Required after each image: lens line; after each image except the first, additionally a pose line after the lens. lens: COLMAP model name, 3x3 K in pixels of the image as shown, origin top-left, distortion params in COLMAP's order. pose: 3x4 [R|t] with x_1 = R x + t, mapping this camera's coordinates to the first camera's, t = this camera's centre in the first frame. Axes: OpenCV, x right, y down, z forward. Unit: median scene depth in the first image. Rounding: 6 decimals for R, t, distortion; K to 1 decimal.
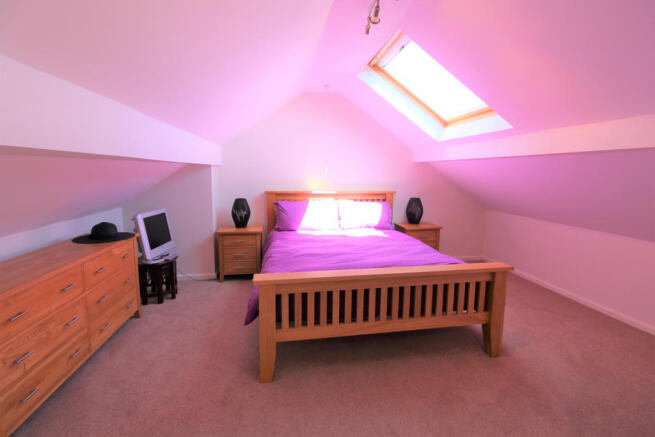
lens RADIAL K [[312.9, 0, 327.5], [0, 312.9, 218.5], [0, 0, 1]] dist [-0.000013, -0.000149]
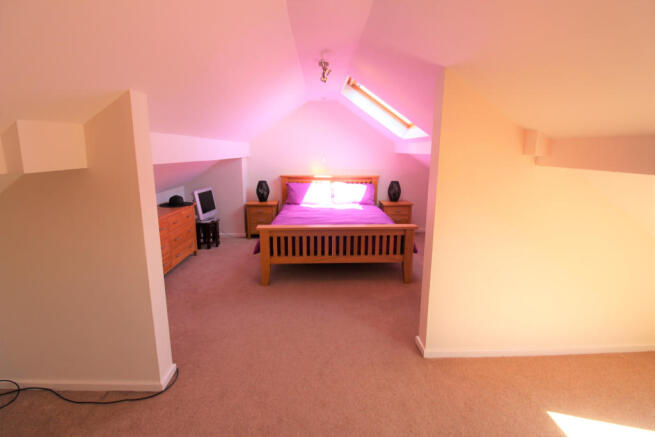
lens RADIAL K [[312.9, 0, 327.5], [0, 312.9, 218.5], [0, 0, 1]] dist [-0.000013, -0.000149]
pose [[0.990923, 0.024102, -0.132254, 0.220257], [-0.015968, 0.997934, 0.062227, 0.014264], [0.133480, -0.059551, 0.989261, -0.393715]]
